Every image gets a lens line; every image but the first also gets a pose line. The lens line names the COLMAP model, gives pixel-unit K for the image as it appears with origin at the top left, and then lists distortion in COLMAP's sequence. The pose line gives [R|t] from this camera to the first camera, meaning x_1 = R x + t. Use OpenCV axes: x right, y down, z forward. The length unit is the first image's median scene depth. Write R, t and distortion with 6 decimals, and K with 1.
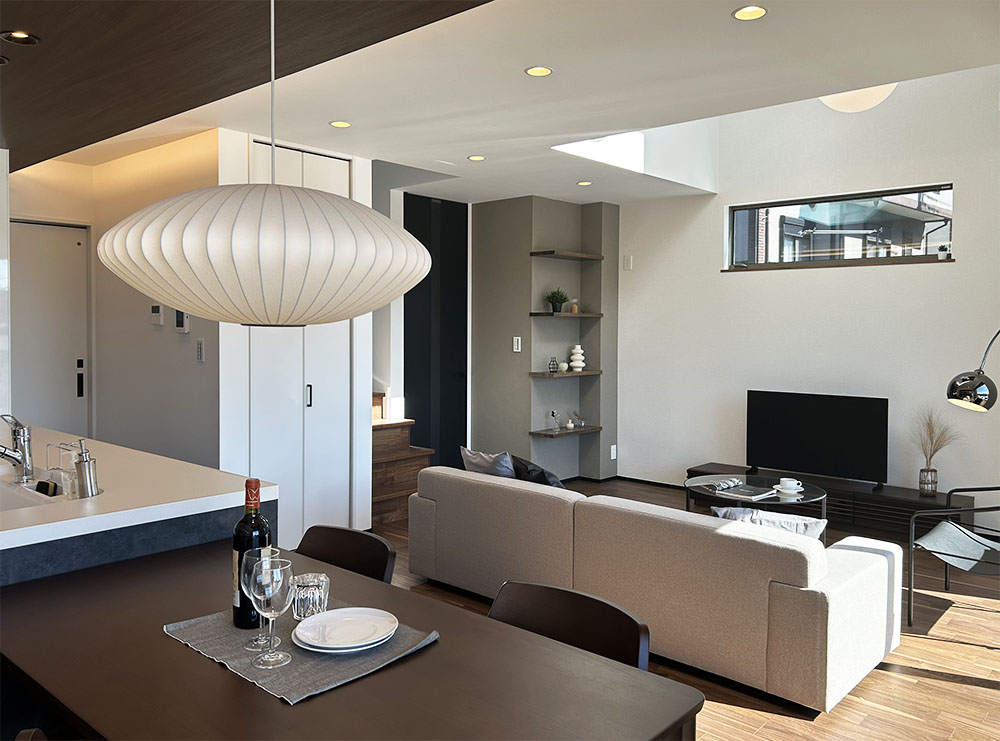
lens RADIAL K [[779.7, 0, 499.0], [0, 779.7, 348.5], [0, 0, 1]] dist [0.048922, -0.004718]
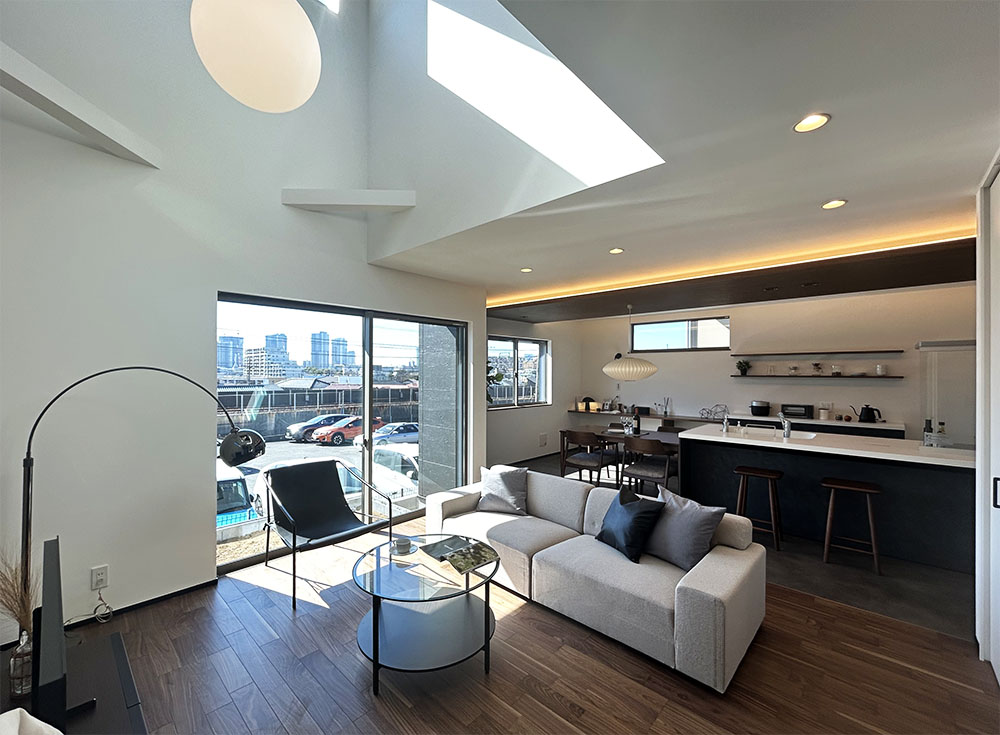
lens RADIAL K [[417.9, 0, 500.0], [0, 417.9, 367.5], [0, 0, 1]] dist [-0.001642, 0.000265]
pose [[-0.999849, -0.007962, 0.015435, 0.166159], [-0.007693, 0.999820, 0.017349, -0.045491], [-0.015570, 0.017228, -0.999730, 1.069119]]
